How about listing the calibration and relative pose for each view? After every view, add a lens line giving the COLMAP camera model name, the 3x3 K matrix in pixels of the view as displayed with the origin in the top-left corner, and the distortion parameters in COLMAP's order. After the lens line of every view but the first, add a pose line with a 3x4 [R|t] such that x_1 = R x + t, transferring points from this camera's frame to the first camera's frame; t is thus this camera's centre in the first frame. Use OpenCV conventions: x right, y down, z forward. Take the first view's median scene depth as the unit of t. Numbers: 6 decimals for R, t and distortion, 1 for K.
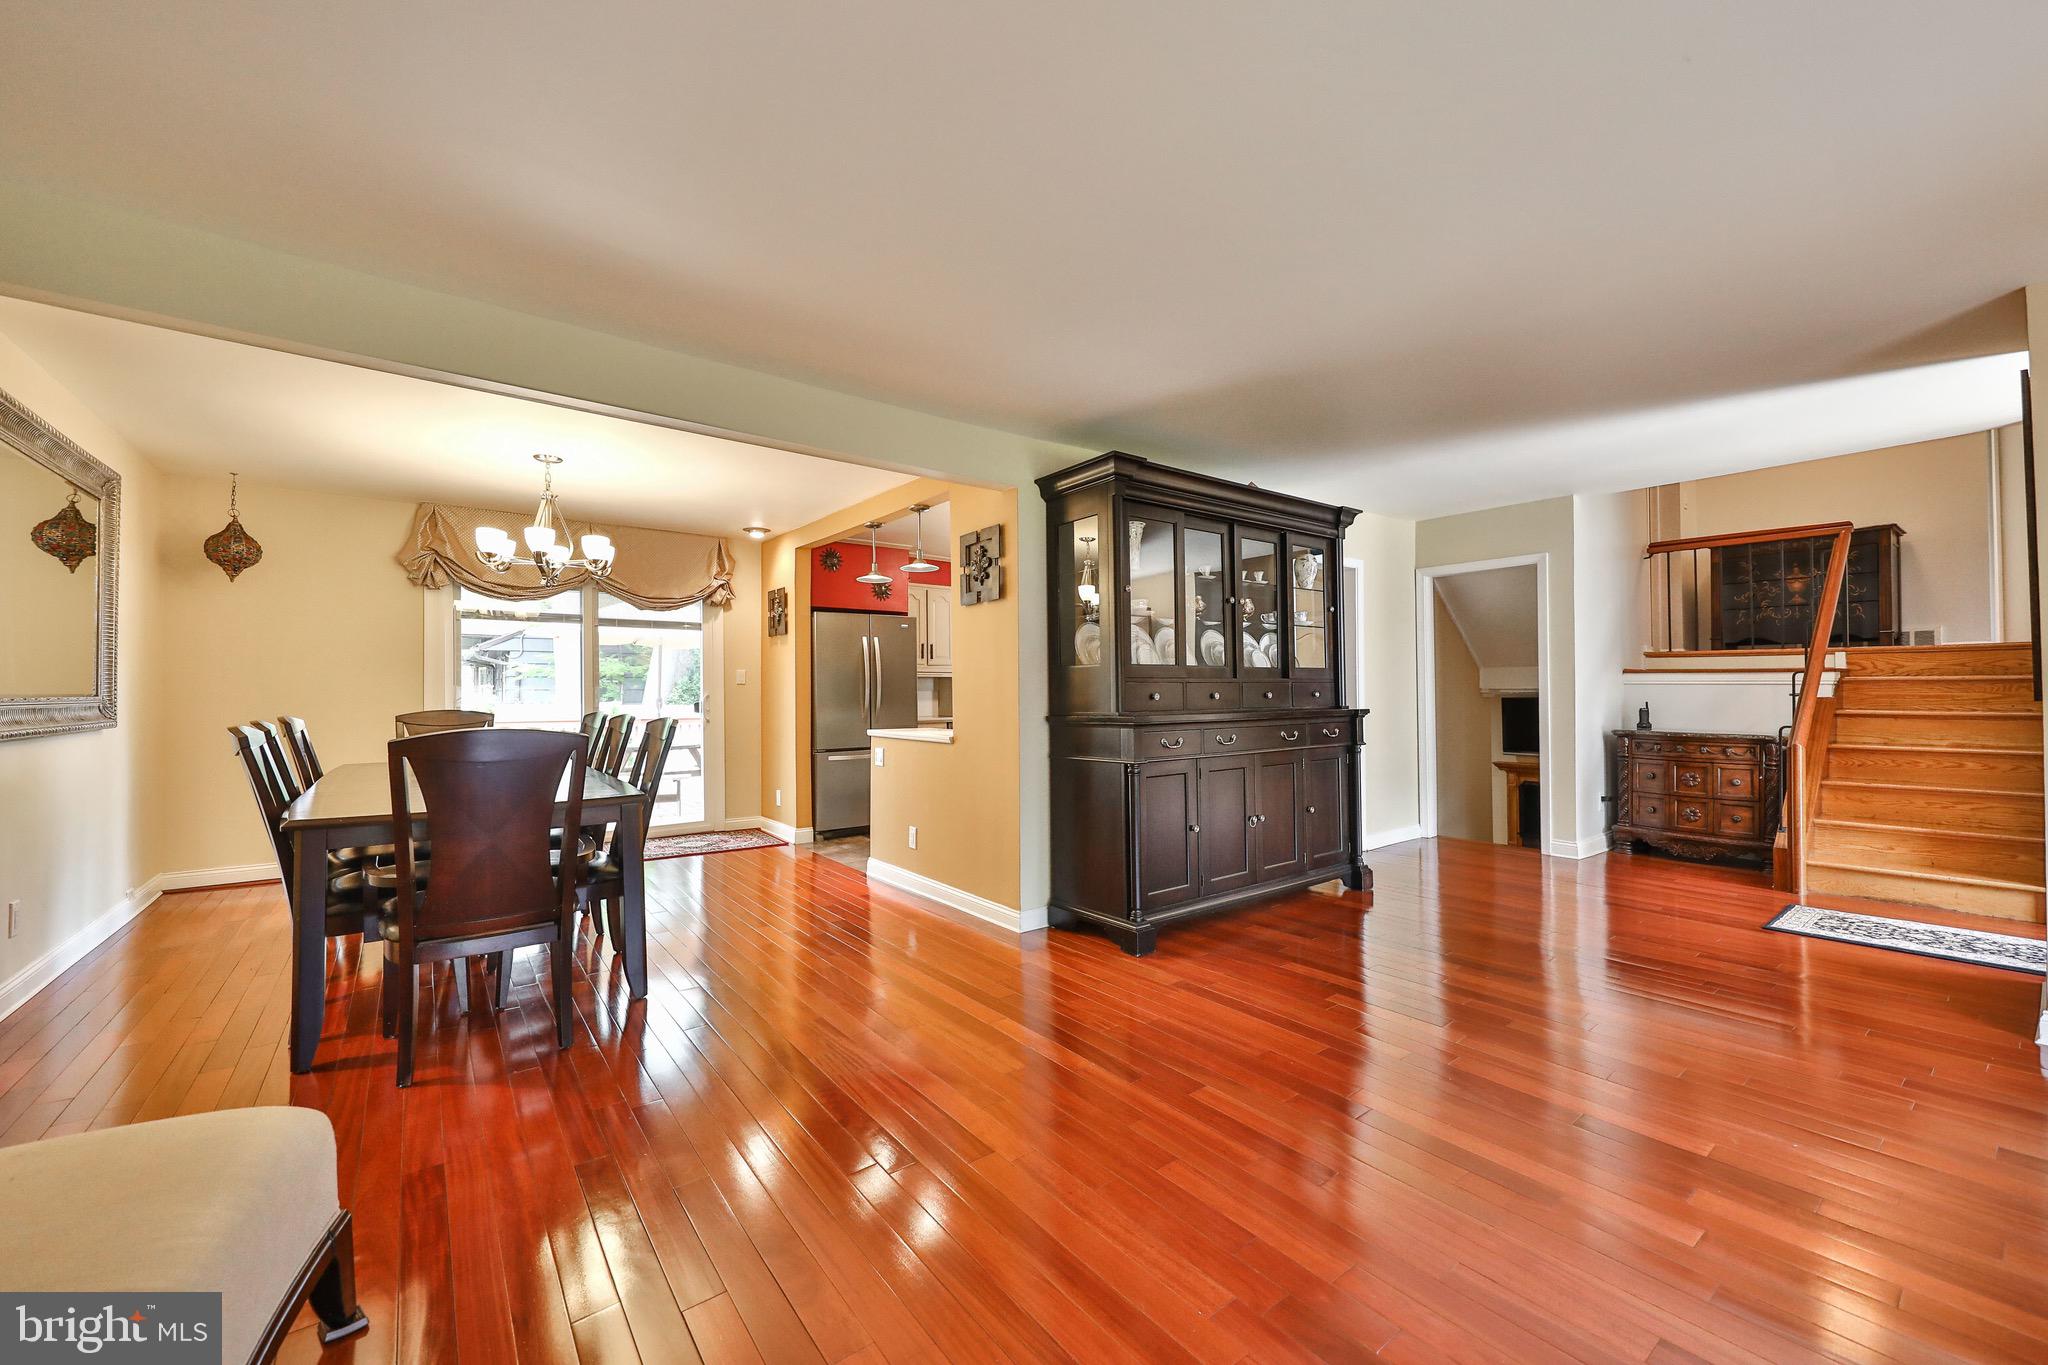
lens RADIAL K [[764.3, 0, 1041.9], [0, 764.3, 685.1], [0, 0, 1]] dist [0.005110, -0.002240]
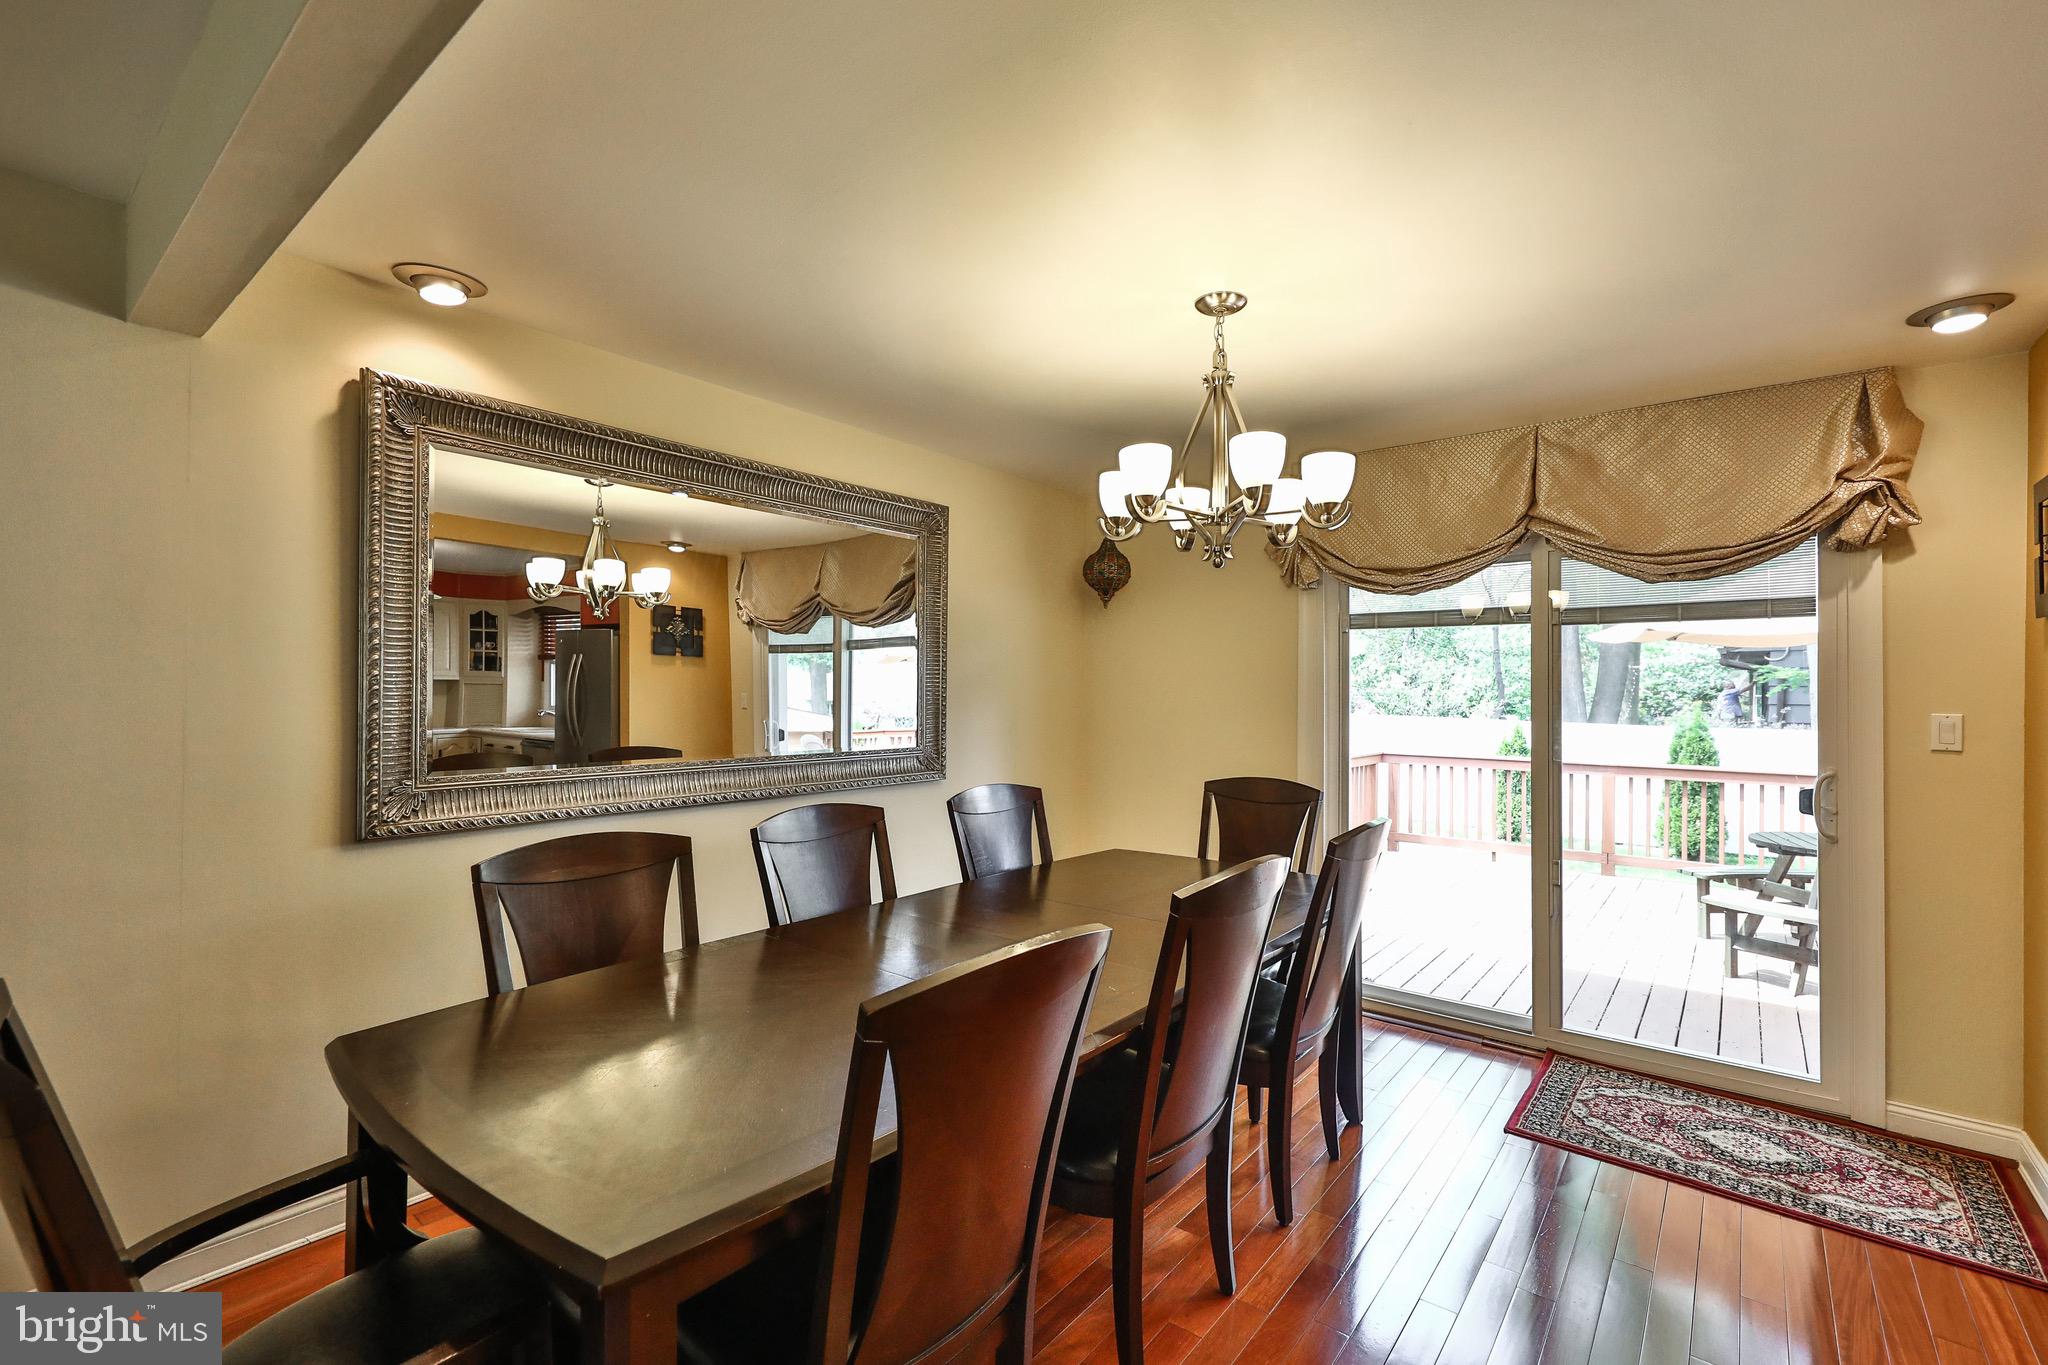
lens RADIAL K [[875.0, 0, 1040.8], [0, 875.0, 702.9], [0, 0, 1]] dist [0.016823, -0.001122]
pose [[0.242285, 0.013406, -0.970113, -0.086094], [-0.008009, 0.999898, 0.011817, -0.027600], [0.970172, 0.004907, 0.242368, 0.491015]]
